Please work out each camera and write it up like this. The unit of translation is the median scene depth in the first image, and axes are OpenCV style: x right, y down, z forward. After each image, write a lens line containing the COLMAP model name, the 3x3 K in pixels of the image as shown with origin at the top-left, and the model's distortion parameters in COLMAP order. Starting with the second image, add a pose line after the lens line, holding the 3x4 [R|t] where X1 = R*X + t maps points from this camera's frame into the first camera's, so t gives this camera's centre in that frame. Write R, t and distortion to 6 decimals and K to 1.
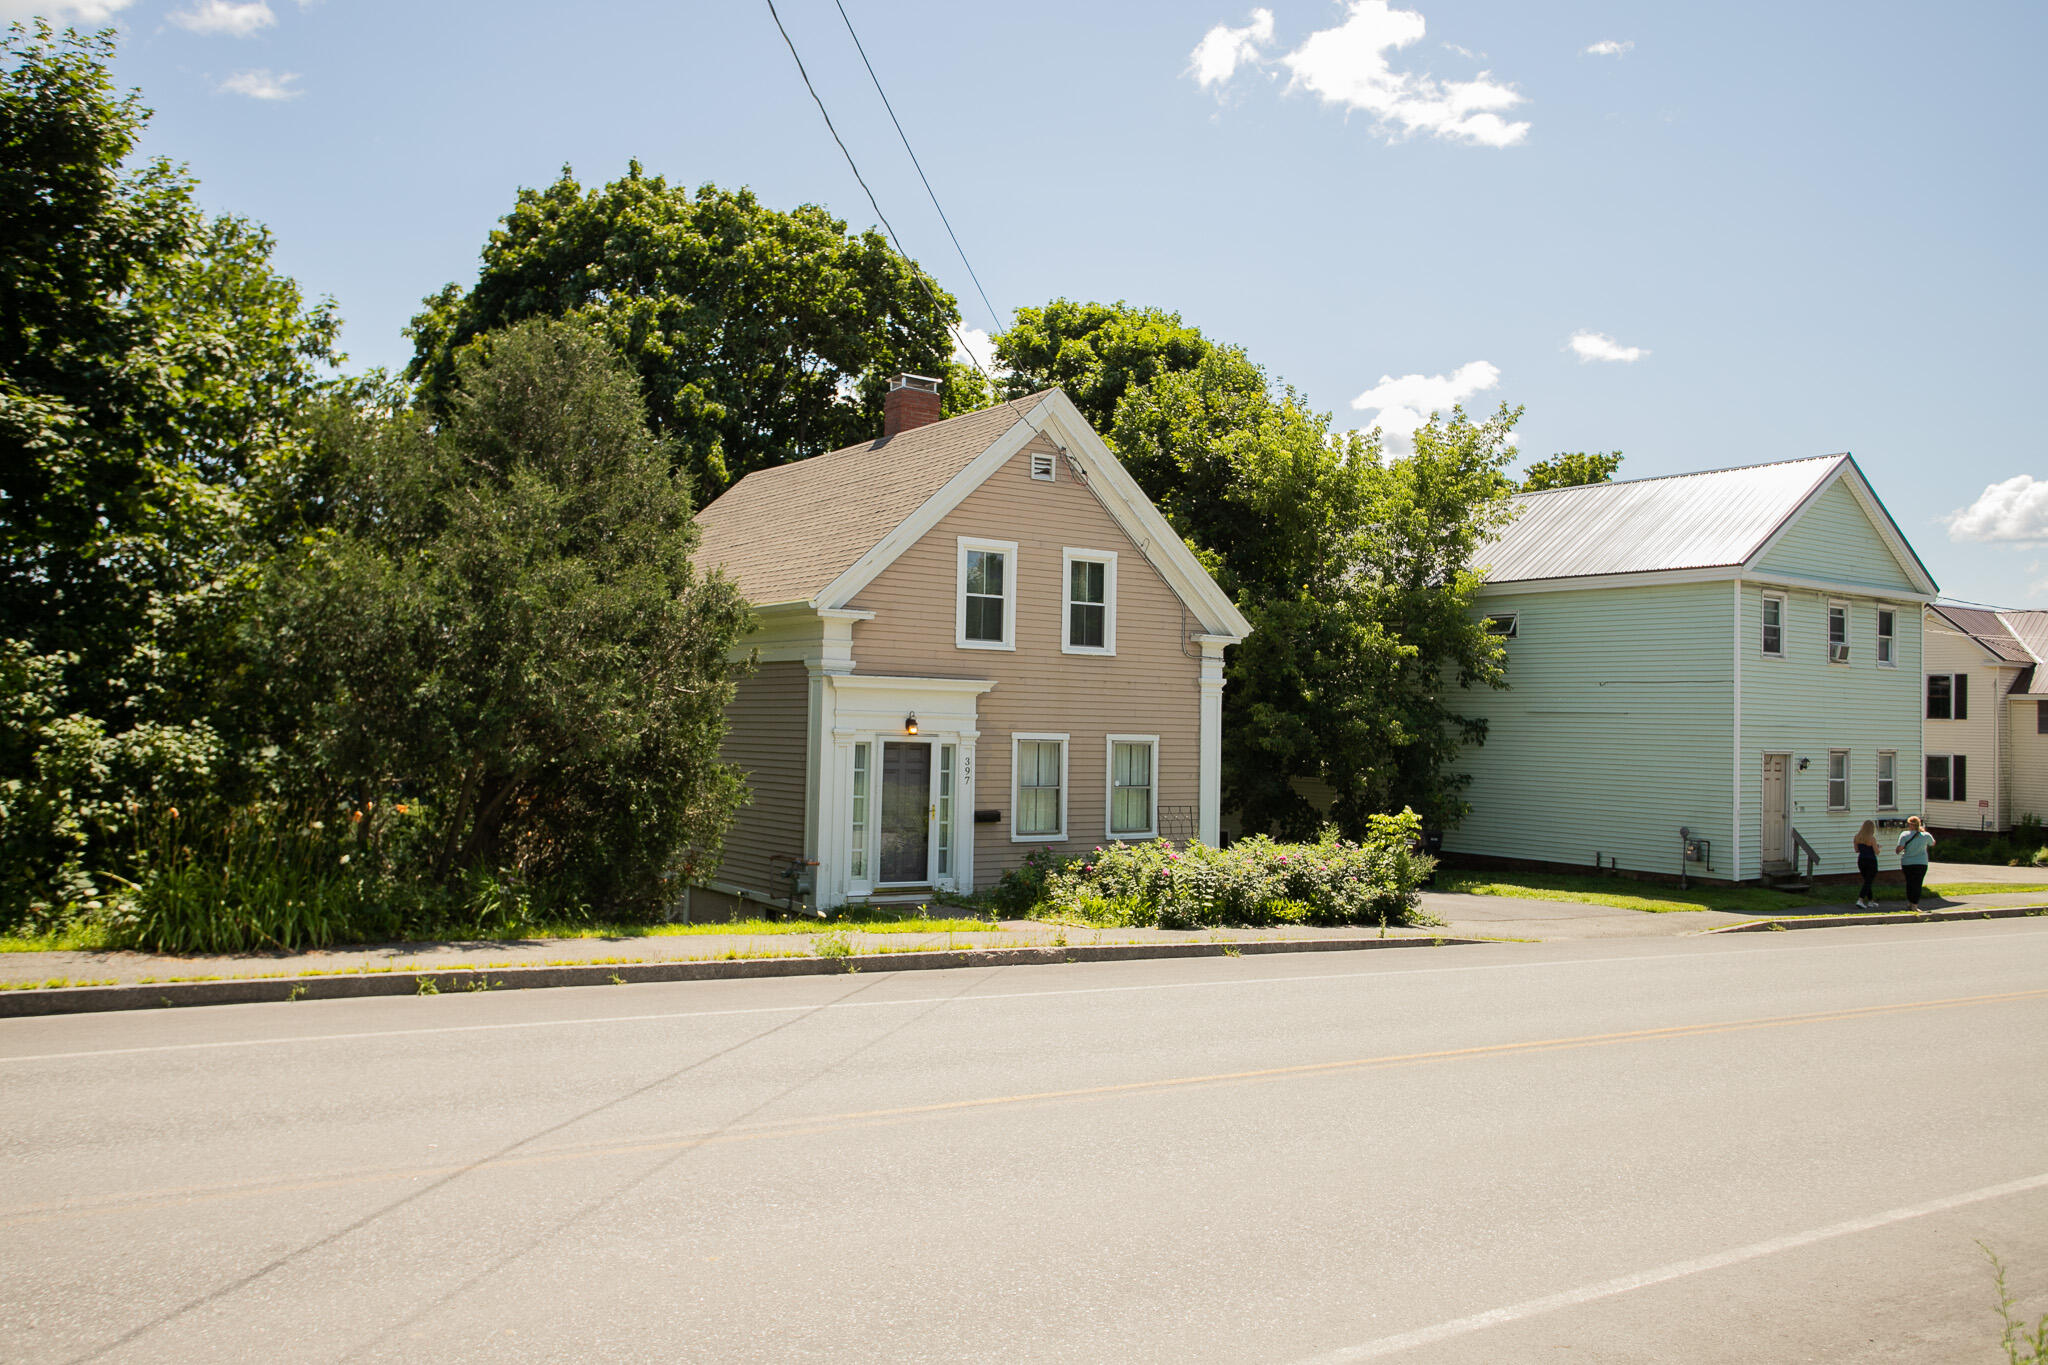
lens RADIAL K [[1610.0, 0, 1024.0], [0, 1610.0, 682.5], [0, 0, 1]] dist [-0.009160, -0.001133]
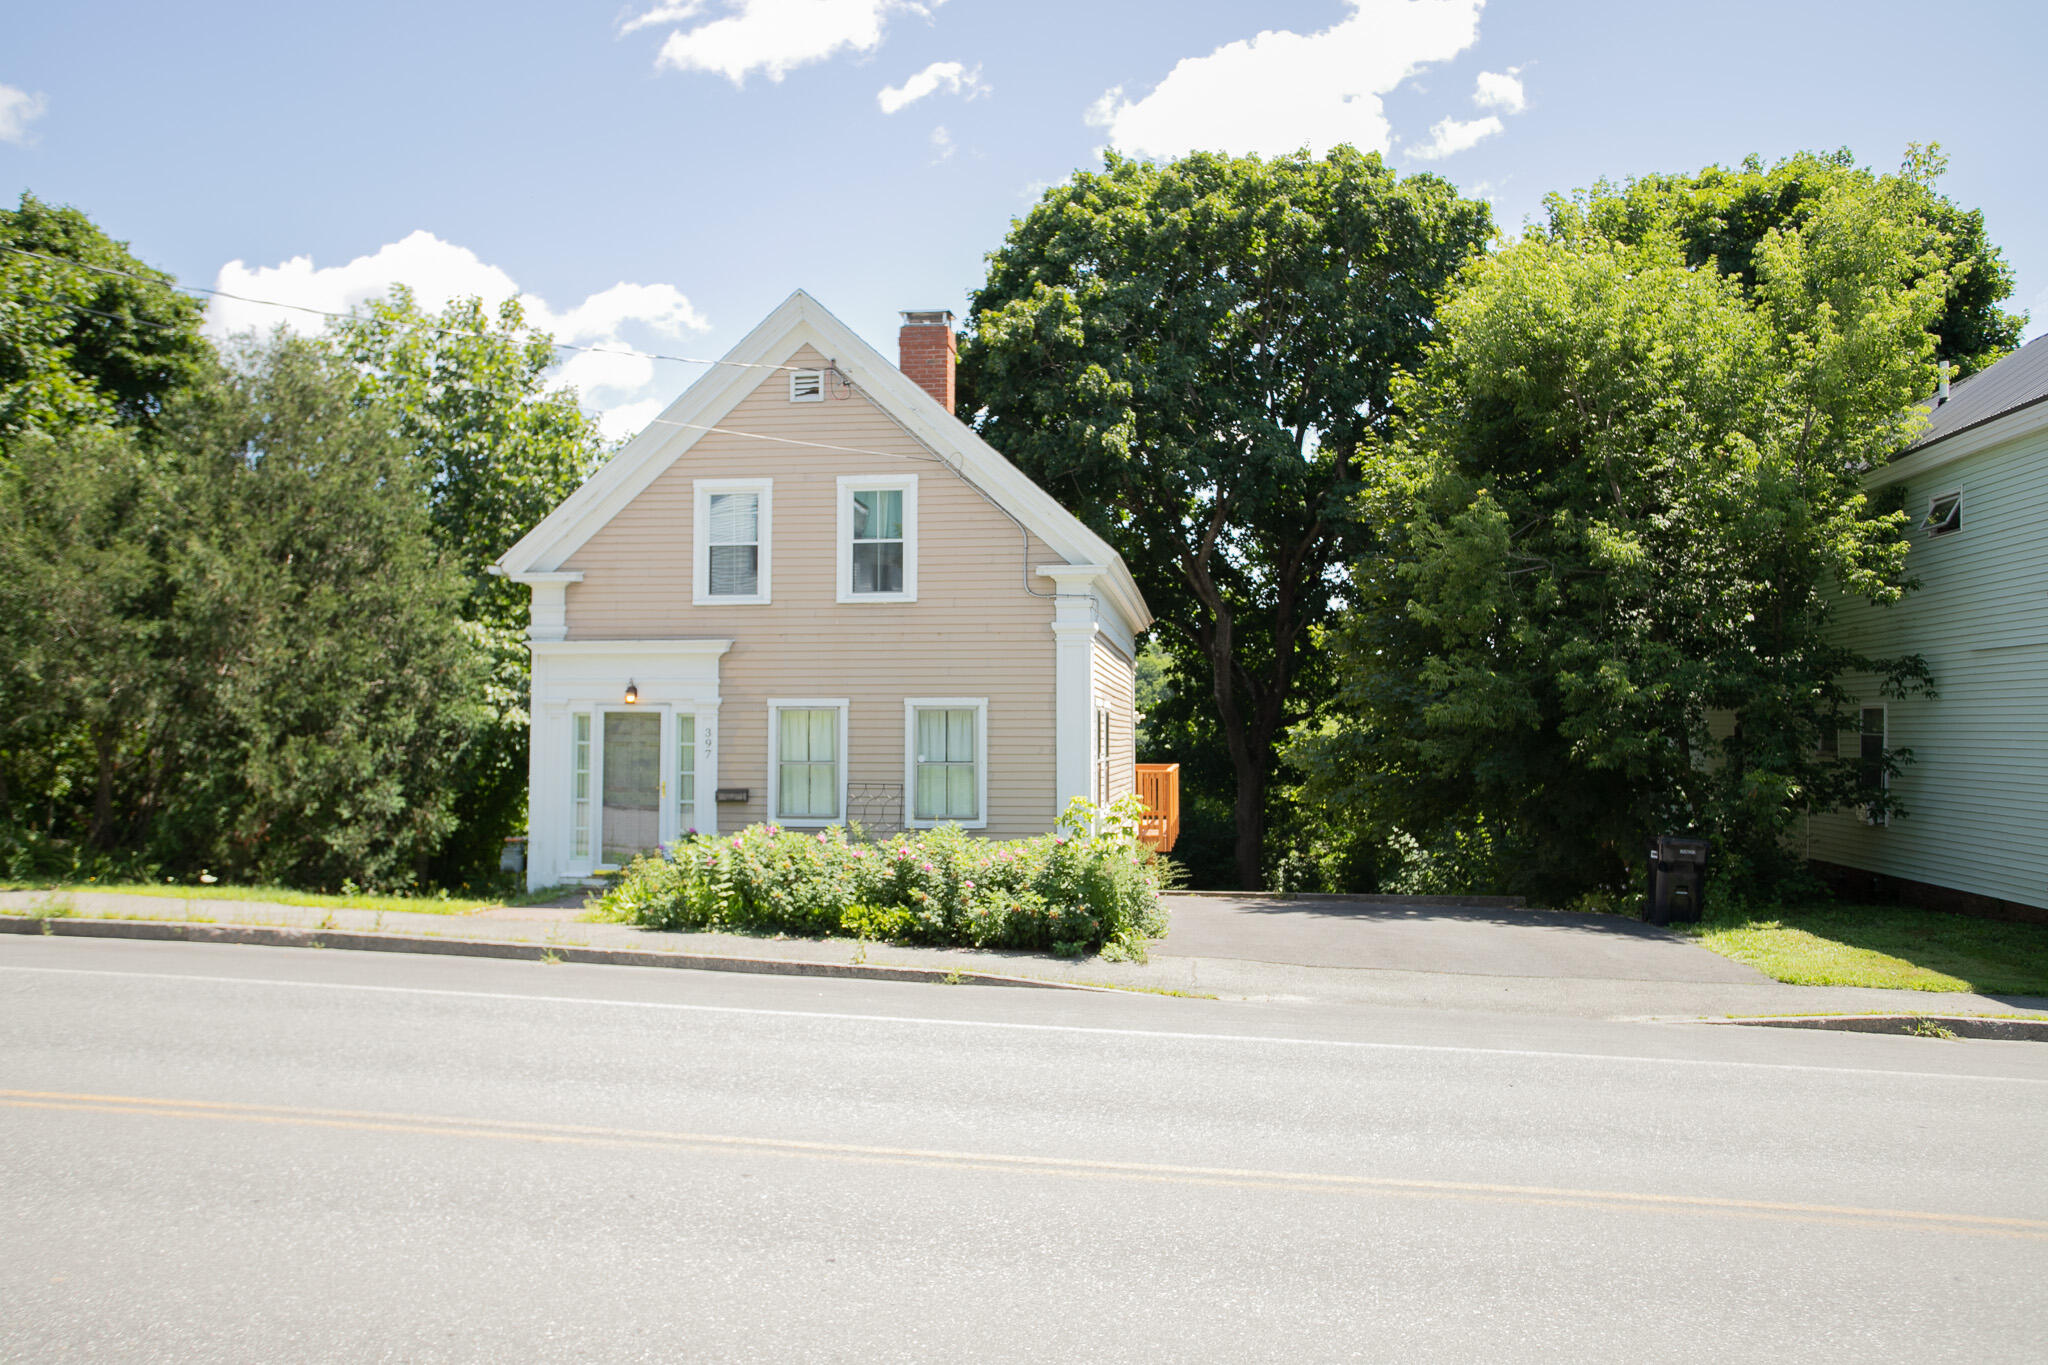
lens RADIAL K [[1533.6, 0, 1011.8], [0, 1533.6, 692.1], [0, 0, 1]] dist [-0.009091, 0.007372]
pose [[0.730960, -0.040295, -0.681230, 0.657767], [0.034101, 0.999165, -0.022510, 0.051249], [0.681568, -0.006777, 0.731724, 0.496789]]
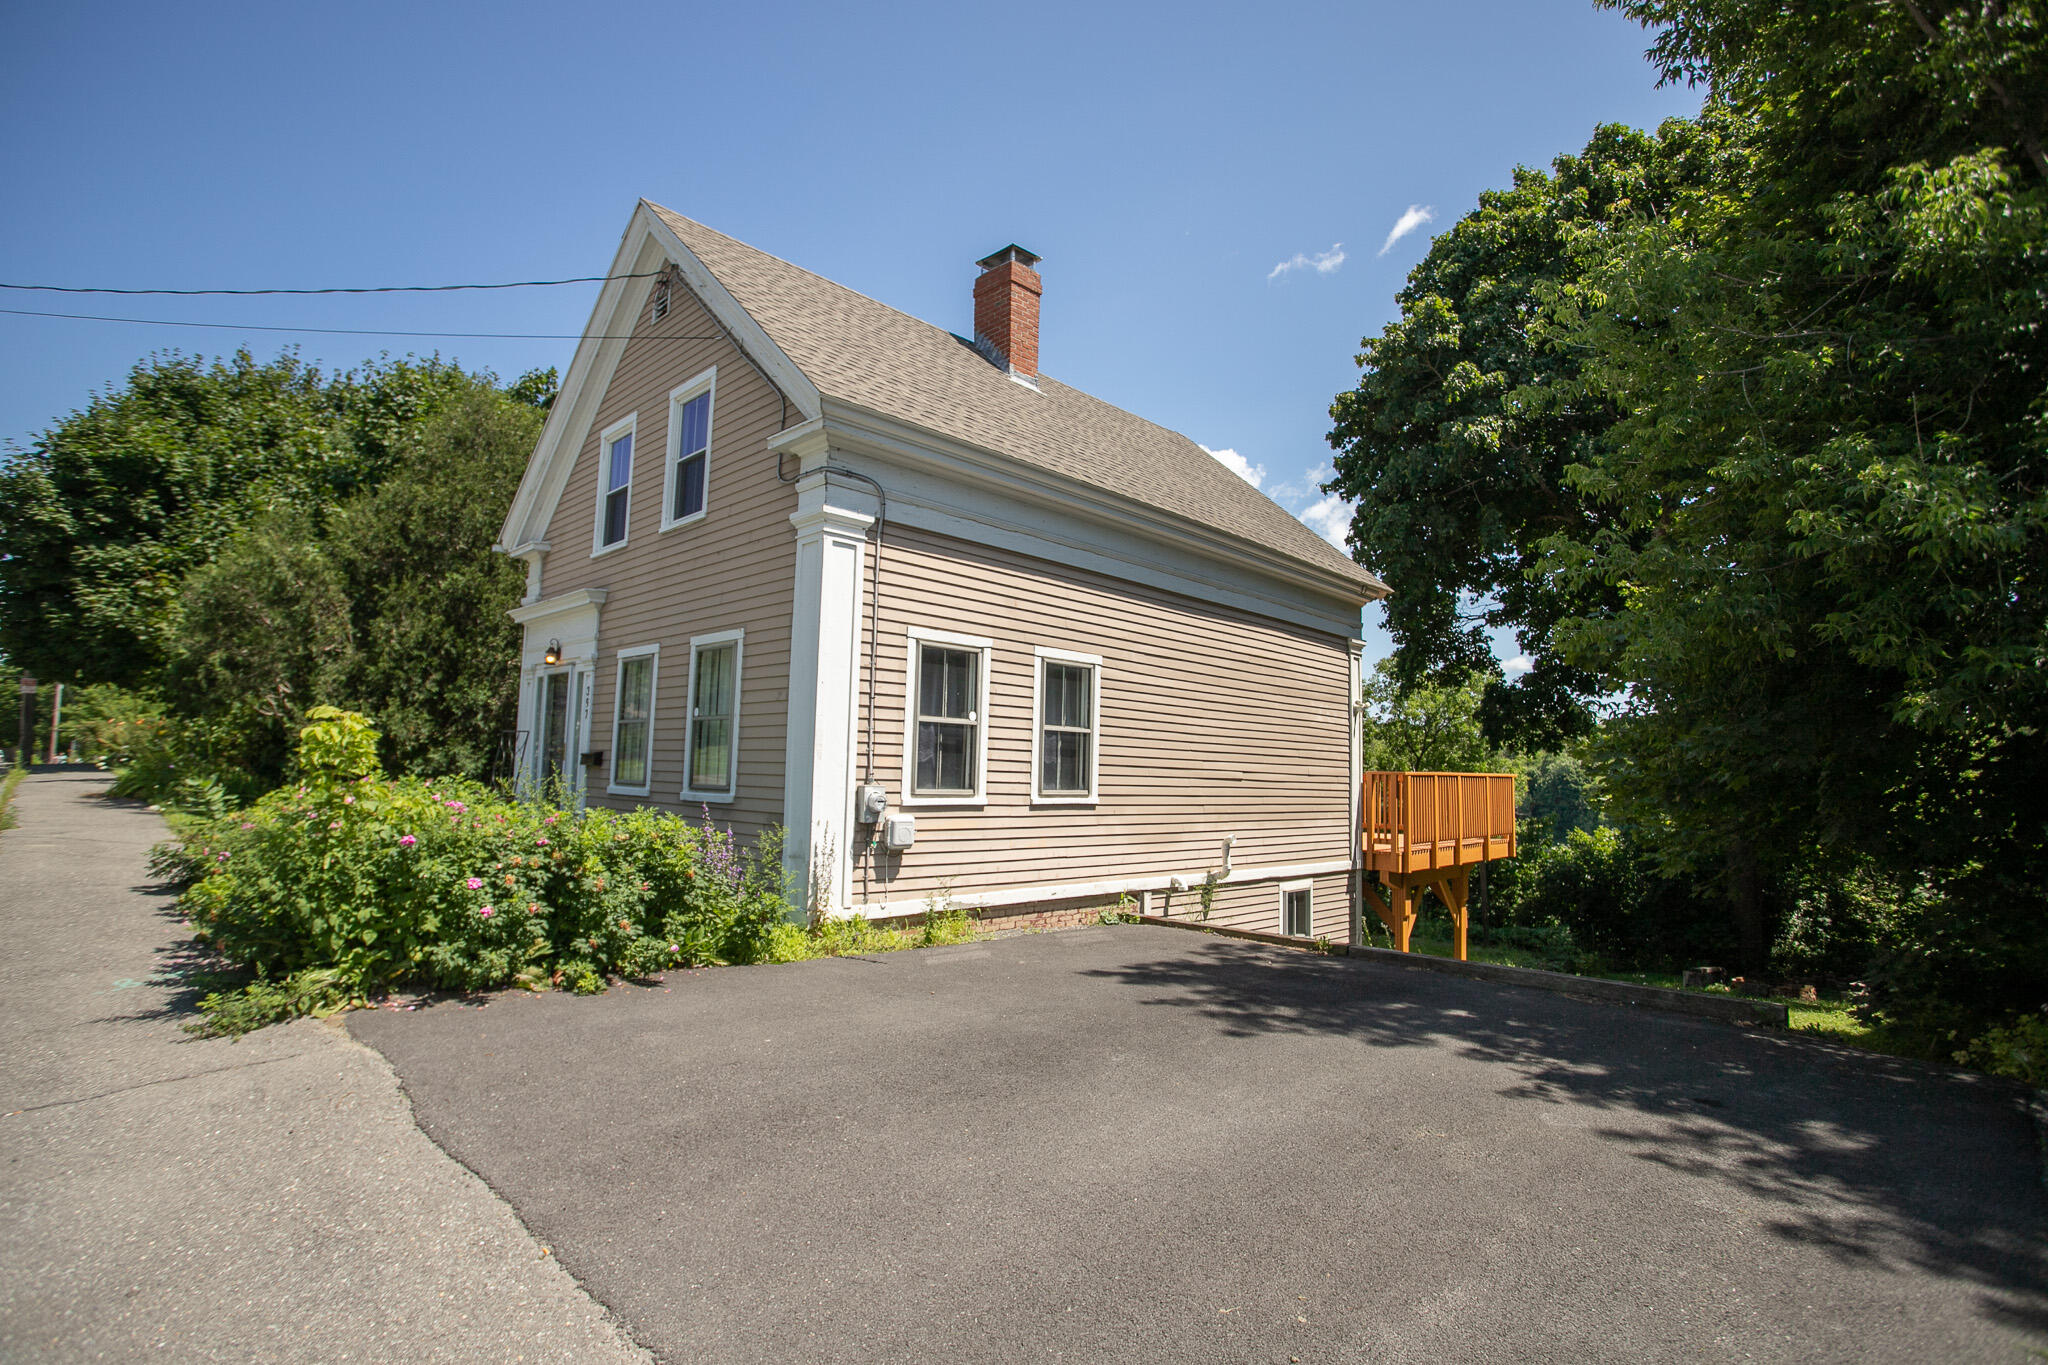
lens RADIAL K [[979.9, 0, 1024.0], [0, 979.9, 682.5], [0, 0, 1]] dist [-0.074820, 0.029727]
pose [[0.171321, -0.102222, -0.979898, 0.487677], [0.013263, 0.994752, -0.101453, 0.097782], [0.985126, 0.004384, 0.171778, 1.129713]]
